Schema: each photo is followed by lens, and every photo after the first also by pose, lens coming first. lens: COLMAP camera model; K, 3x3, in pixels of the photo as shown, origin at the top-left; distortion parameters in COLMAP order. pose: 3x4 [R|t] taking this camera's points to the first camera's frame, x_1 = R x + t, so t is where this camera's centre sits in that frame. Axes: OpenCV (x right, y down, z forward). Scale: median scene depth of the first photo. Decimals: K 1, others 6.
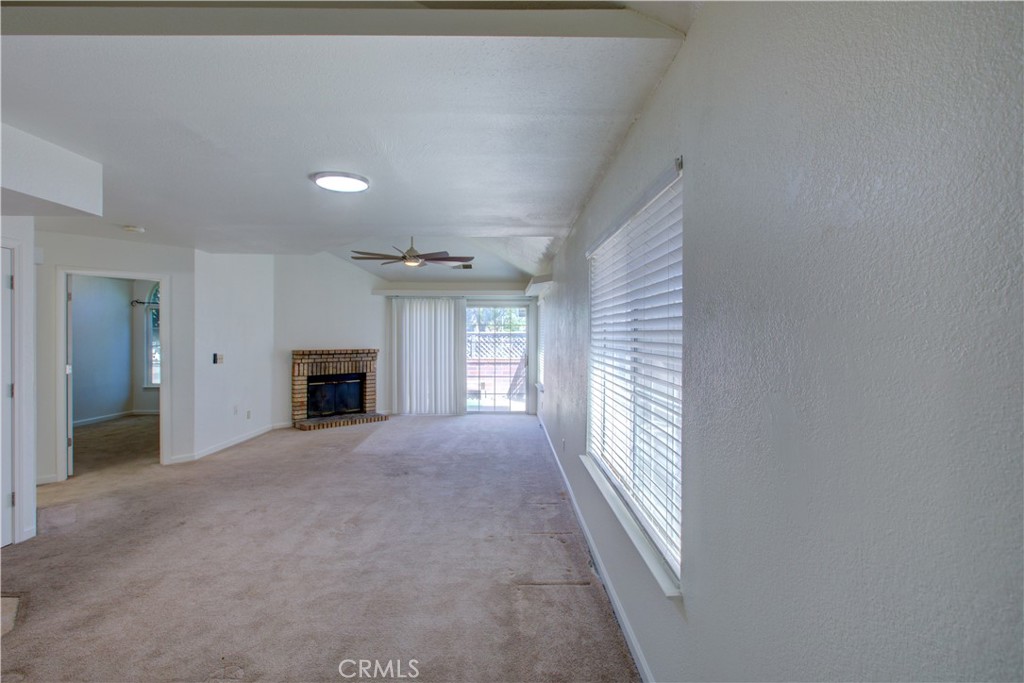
lens RADIAL K [[474.9, 0, 512.0], [0, 474.9, 341.5], [0, 0, 1]] dist [-0.000244, -0.000122]
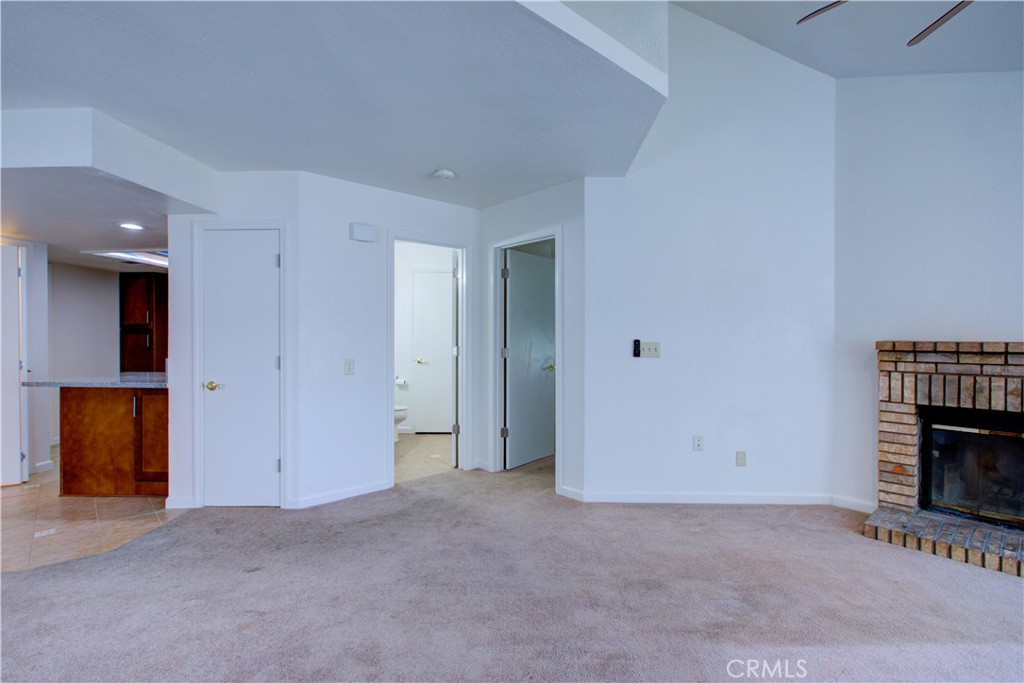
lens RADIAL K [[474.9, 0, 512.0], [0, 474.9, 341.5], [0, 0, 1]] dist [-0.000244, -0.000122]
pose [[-0.053645, 0.009613, -0.998514, -0.009228], [-0.007686, 0.999920, 0.010040, 0.017369], [0.998531, 0.008213, -0.053567, 0.681143]]
